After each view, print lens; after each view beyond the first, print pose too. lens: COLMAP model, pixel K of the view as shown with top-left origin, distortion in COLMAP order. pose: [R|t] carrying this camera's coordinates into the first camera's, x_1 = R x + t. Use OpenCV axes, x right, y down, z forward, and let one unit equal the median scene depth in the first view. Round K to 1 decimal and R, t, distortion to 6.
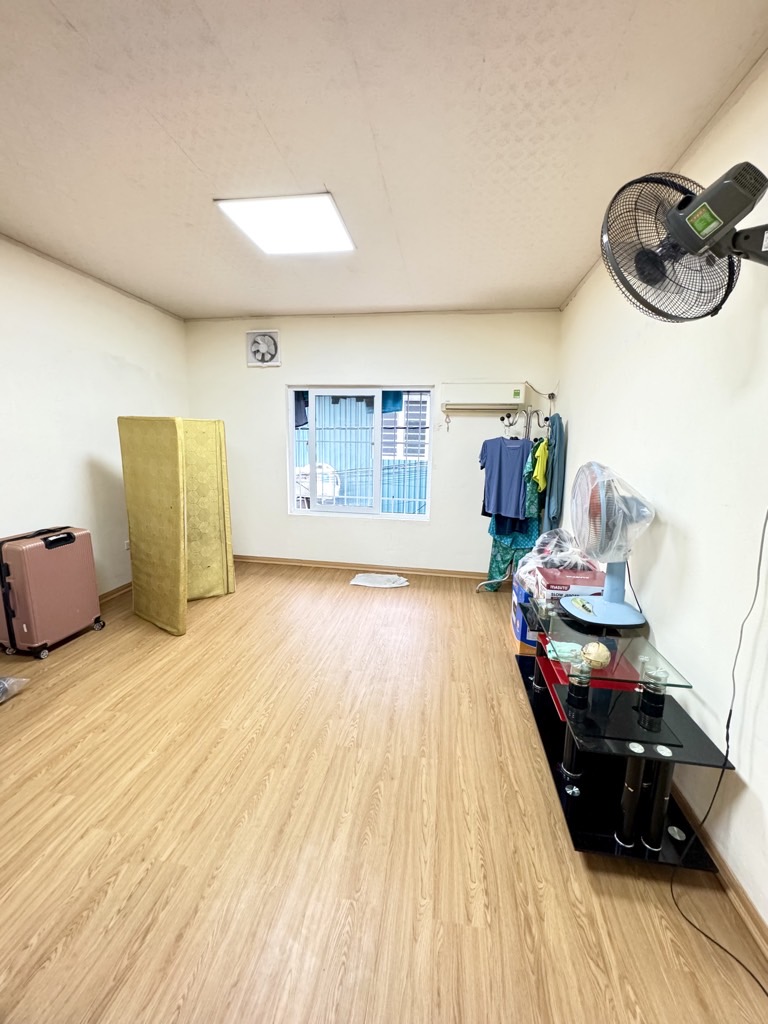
lens RADIAL K [[407.9, 0, 386.2], [0, 407.9, 513.3], [0, 0, 1]] dist [-0.002568, -0.000183]
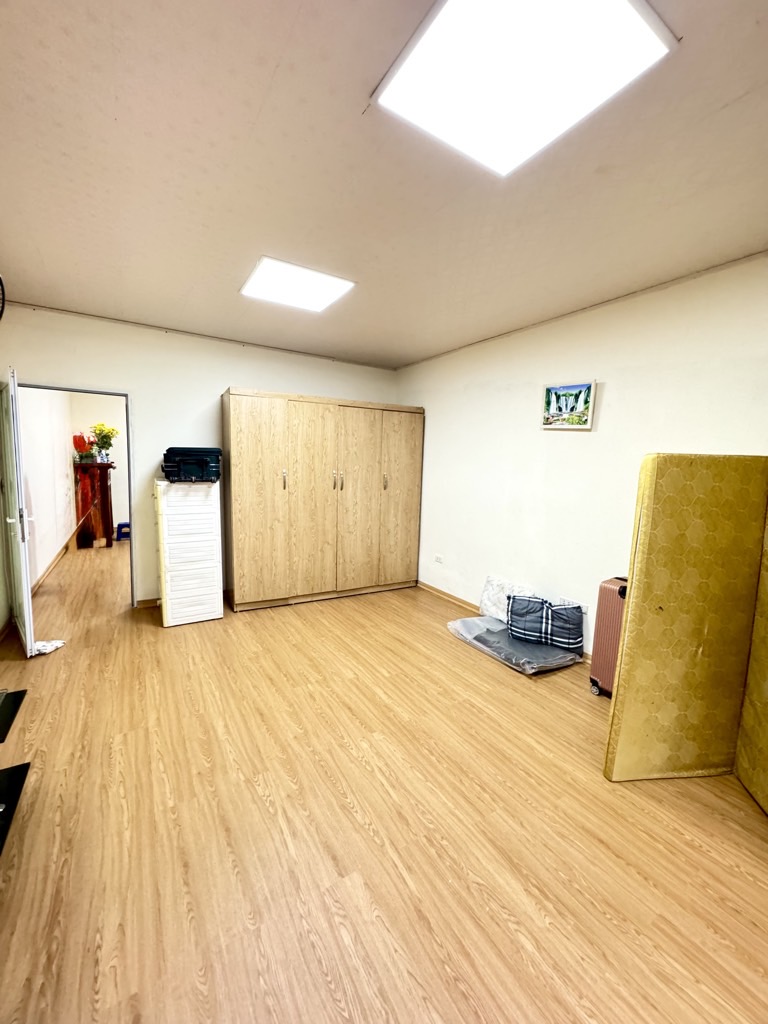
lens RADIAL K [[407.9, 0, 386.9], [0, 407.9, 512.8], [0, 0, 1]] dist [-0.002568, -0.000183]
pose [[-0.758313, 0.034594, -0.650972, 0.300452], [-0.162369, 0.957097, 0.240005, -0.343086], [0.631346, 0.287696, -0.720162, 1.783747]]
